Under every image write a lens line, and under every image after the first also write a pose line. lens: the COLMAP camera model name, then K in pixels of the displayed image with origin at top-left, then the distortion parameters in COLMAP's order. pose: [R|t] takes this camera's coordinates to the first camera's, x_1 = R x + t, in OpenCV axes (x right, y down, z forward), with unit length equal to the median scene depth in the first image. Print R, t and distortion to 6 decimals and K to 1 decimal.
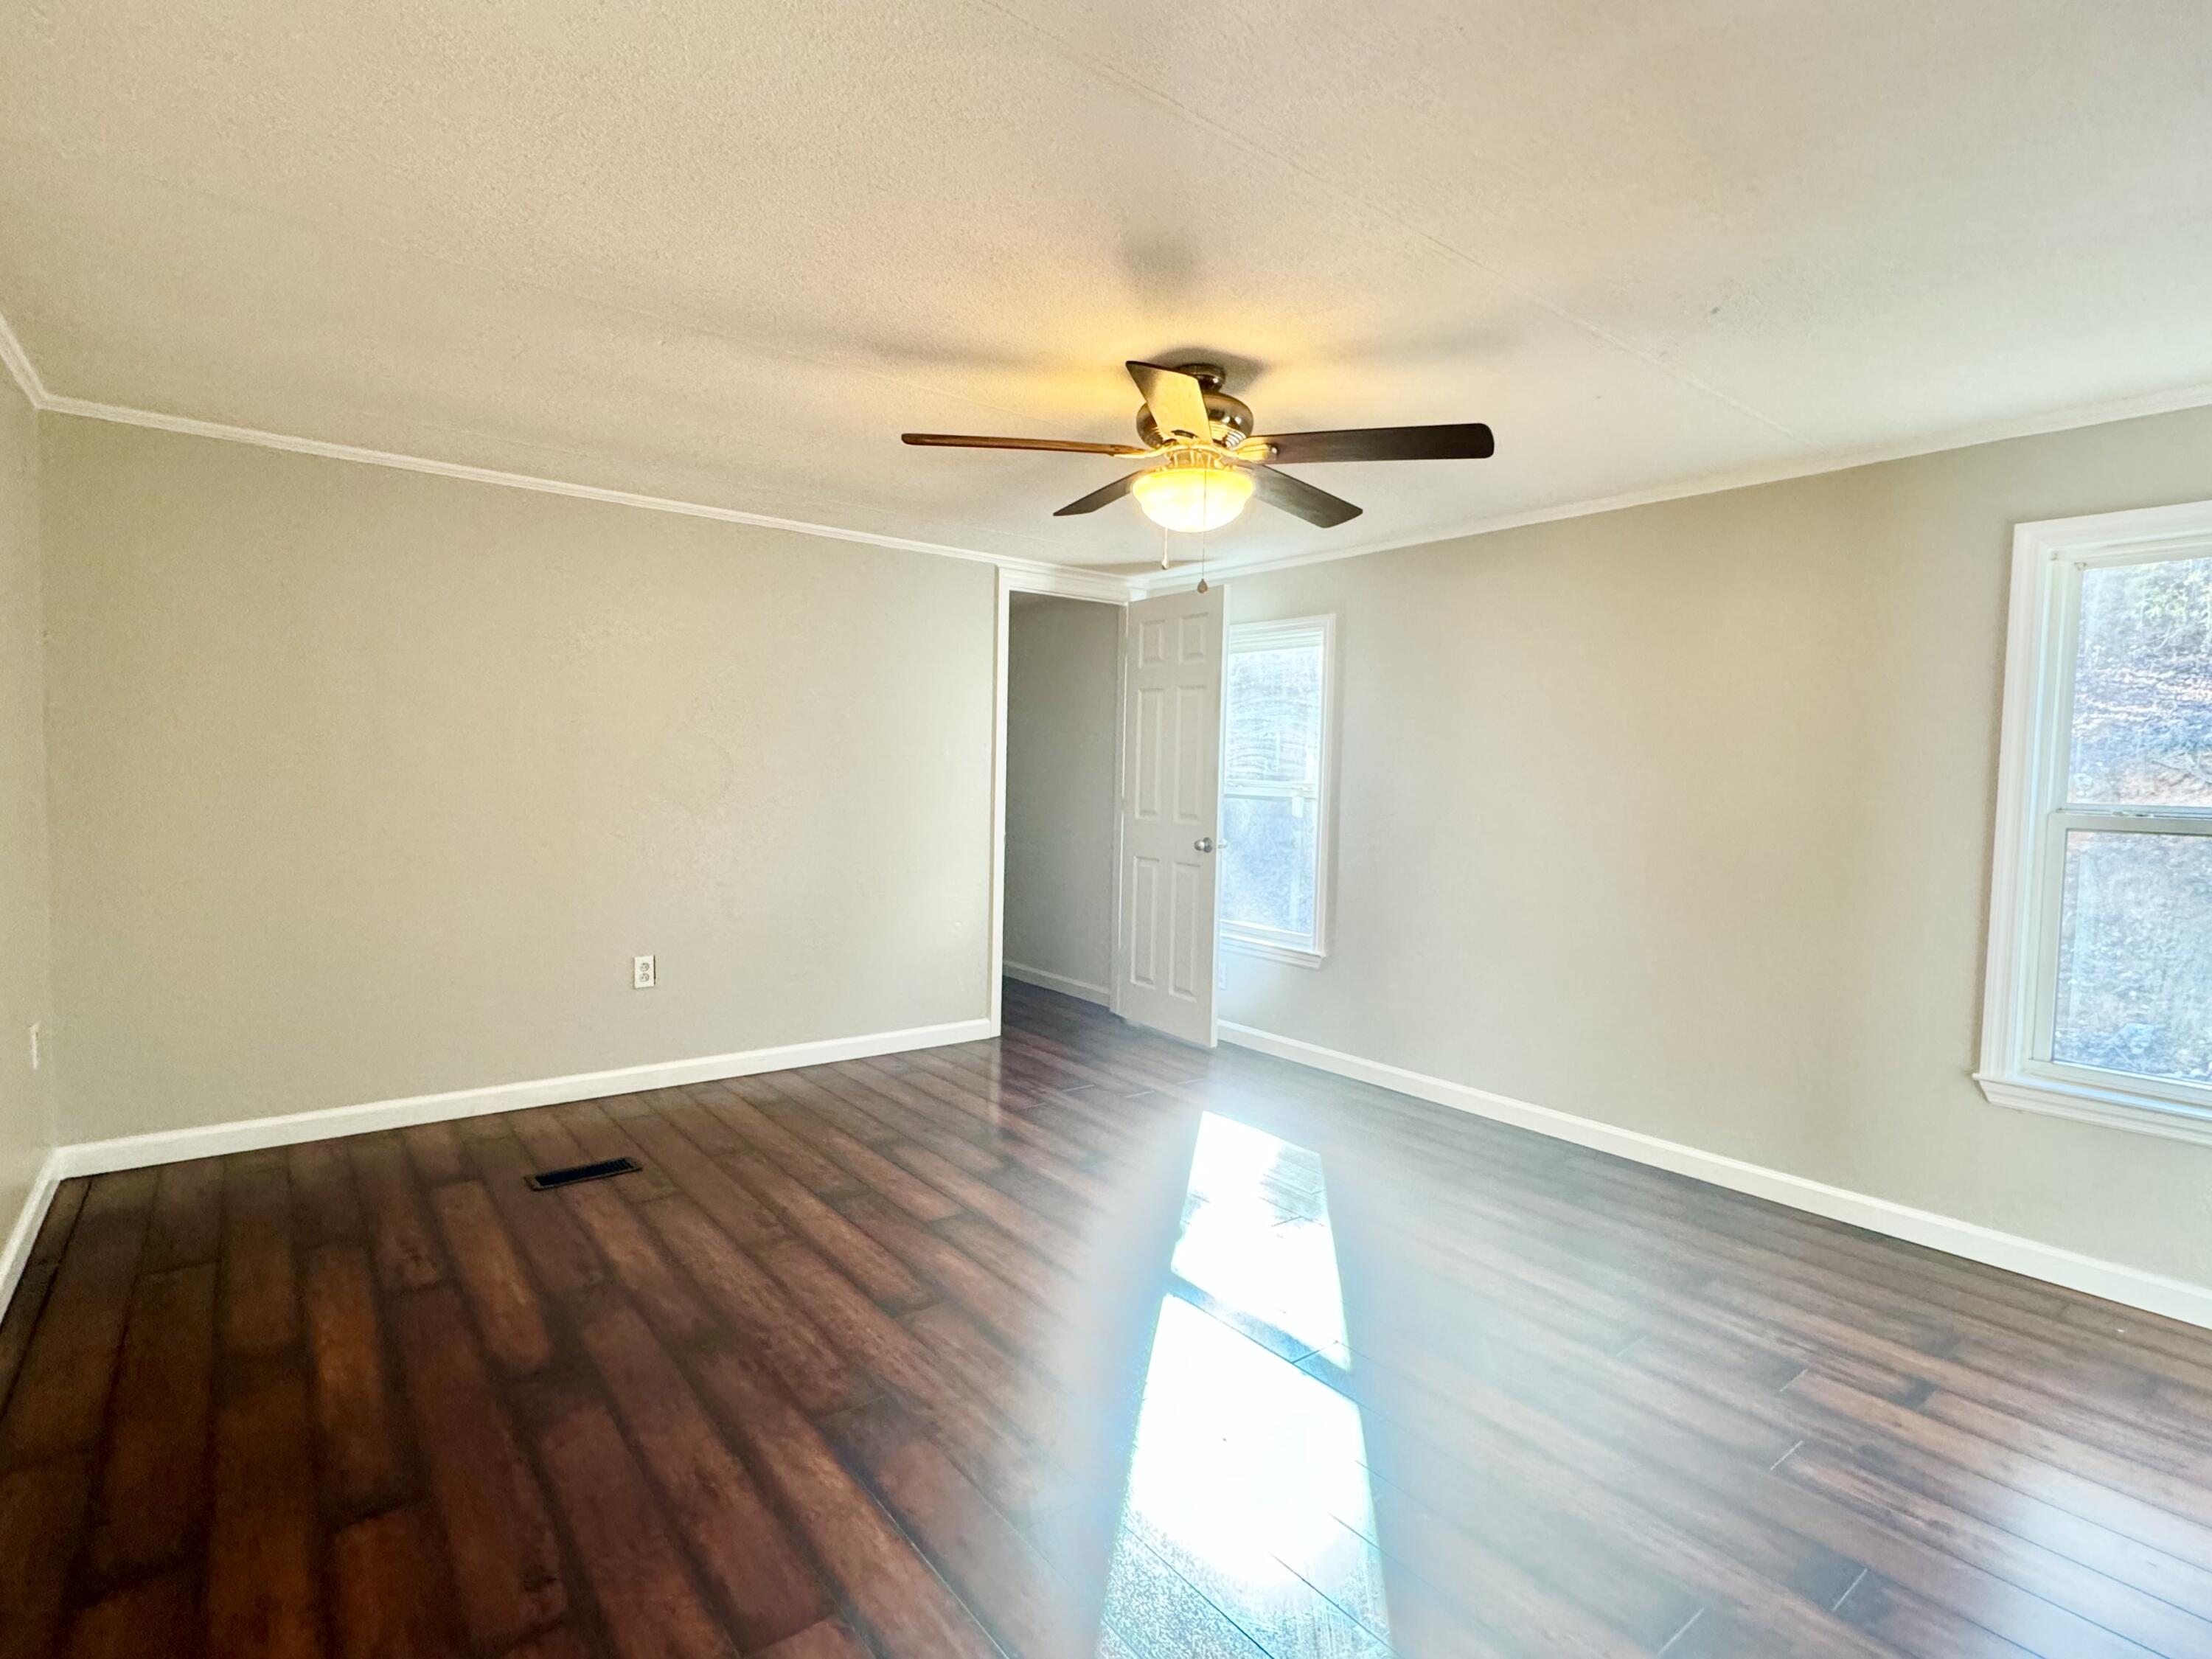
lens RADIAL K [[1025.3, 0, 1054.9], [0, 1025.3, 827.1], [0, 0, 1]] dist [-0.001137, -0.000079]
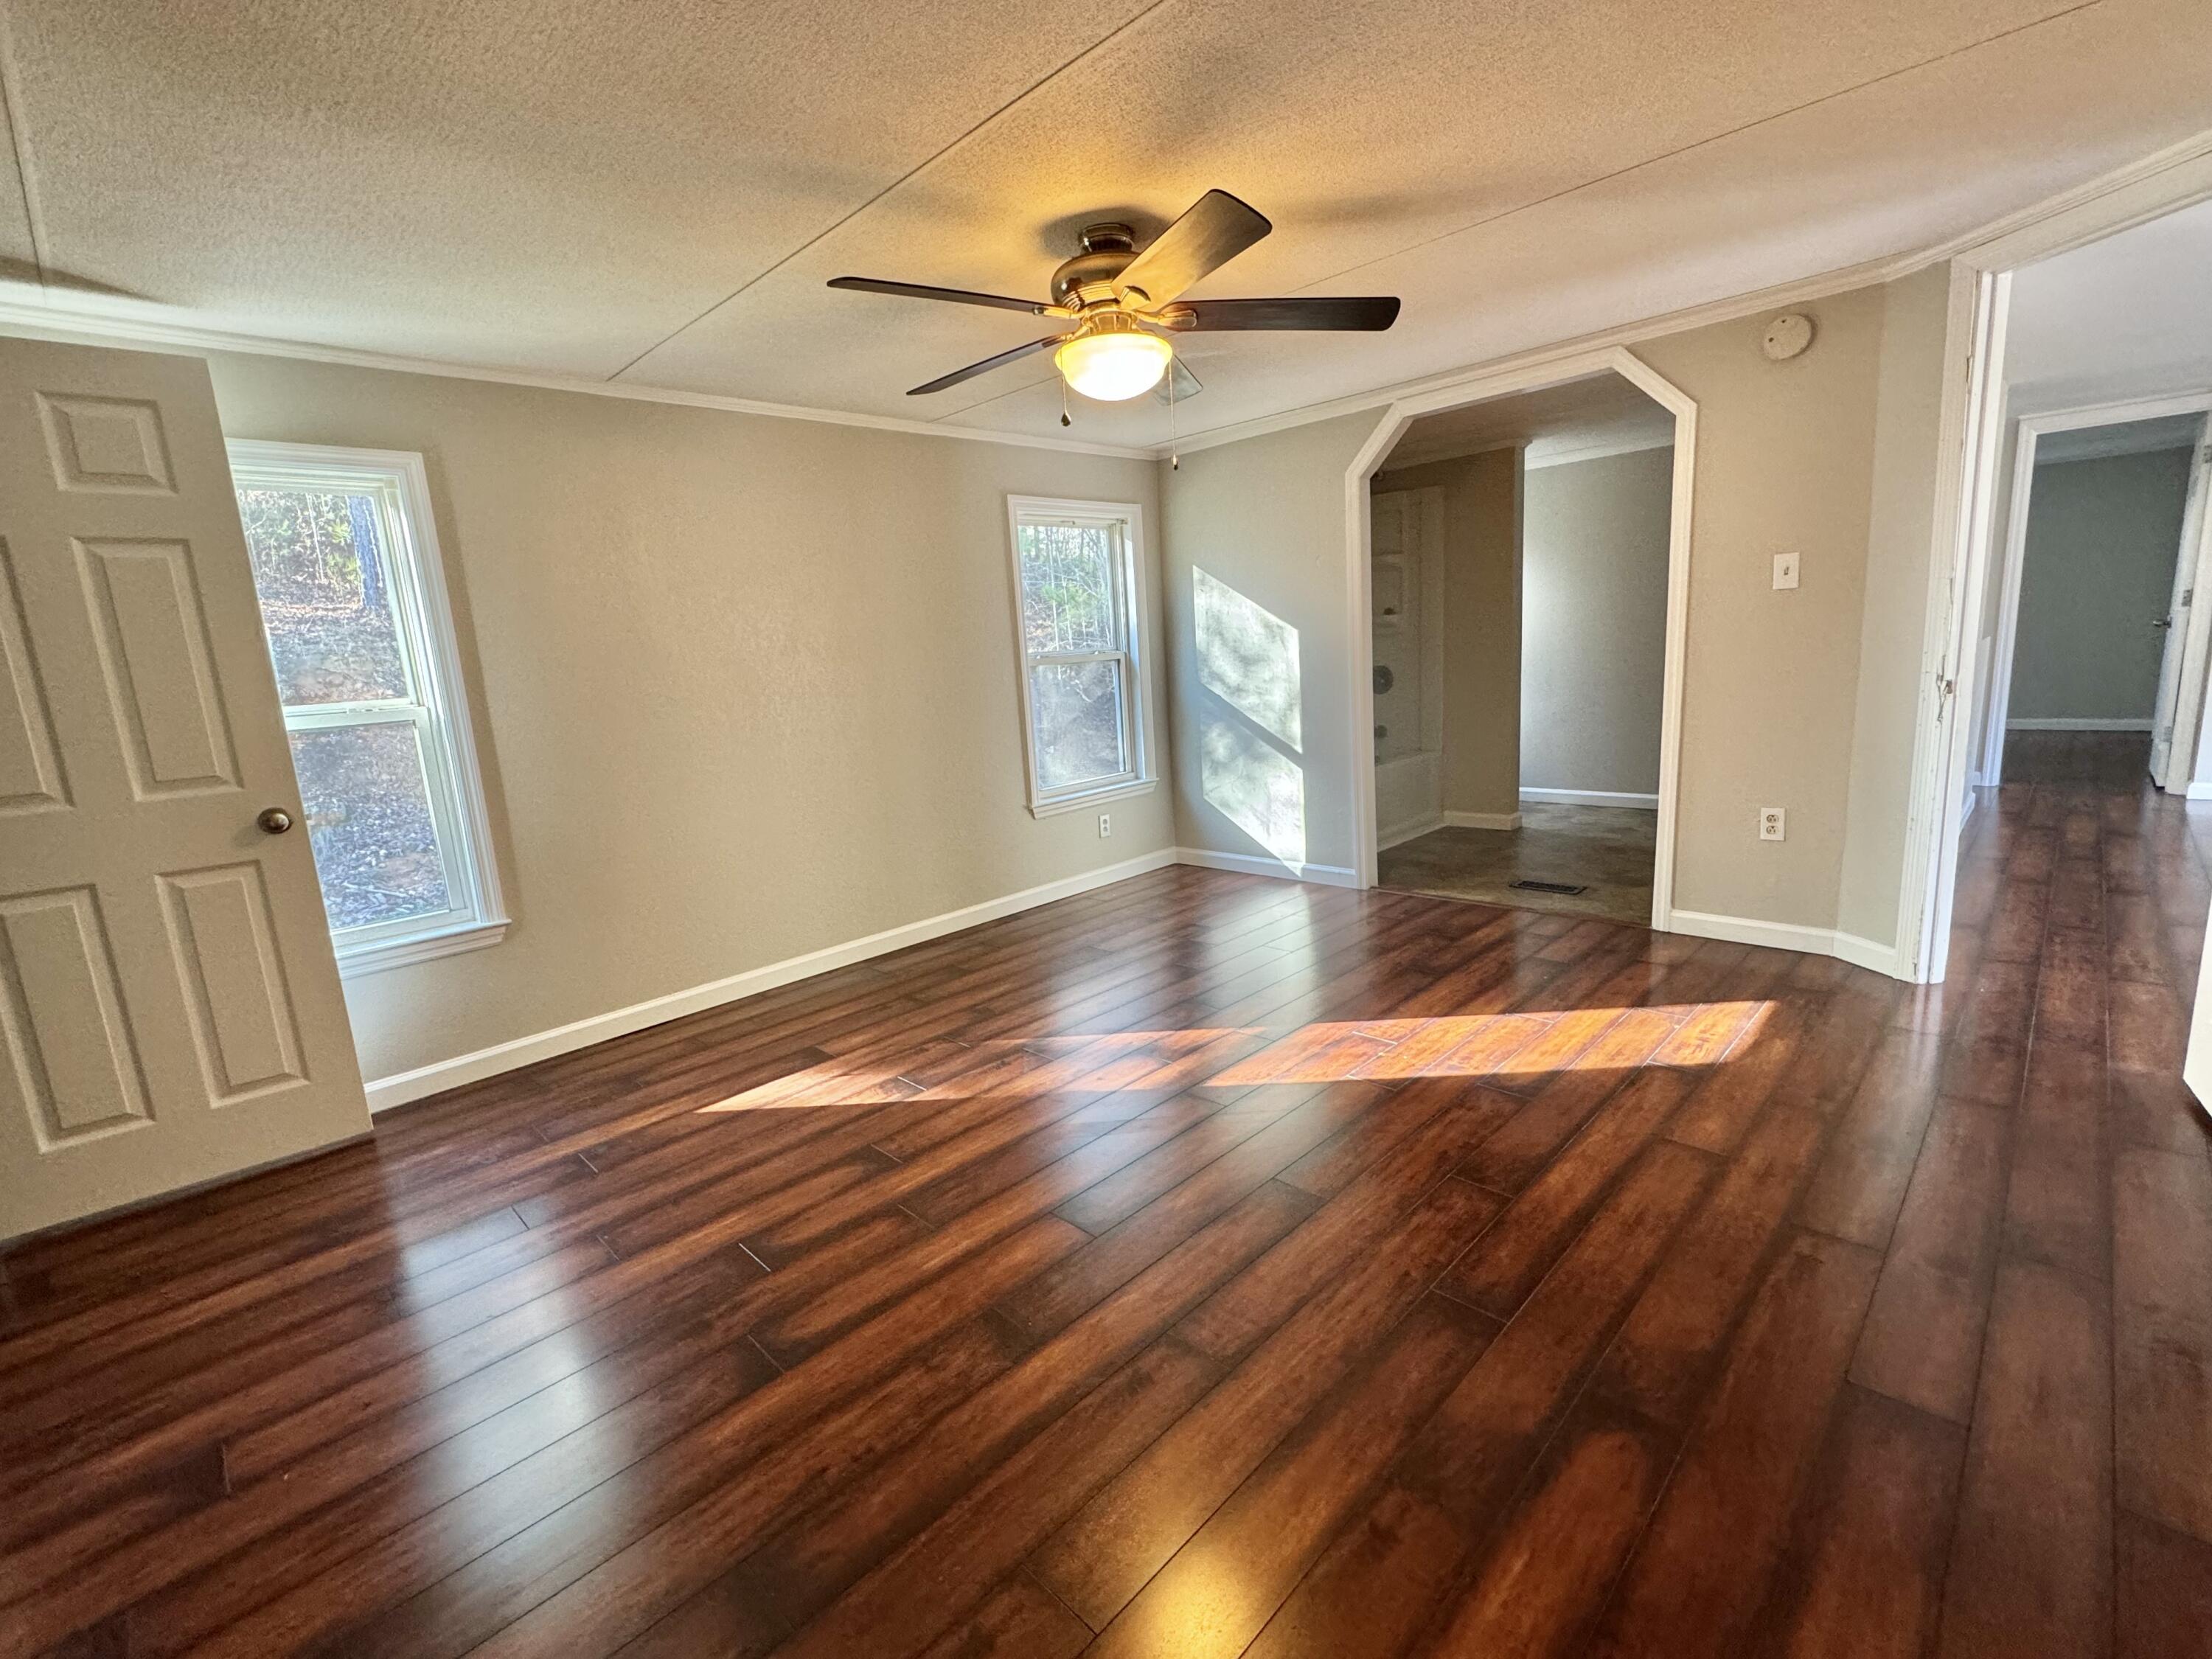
lens RADIAL K [[1025.3, 0, 1054.9], [0, 1025.3, 827.1], [0, 0, 1]] dist [-0.001137, -0.000079]
pose [[-0.121138, -0.184851, 0.975272, -0.757178], [0.119329, 0.972671, 0.199179, -0.067143], [-0.985437, 0.140507, -0.095770, 0.975744]]
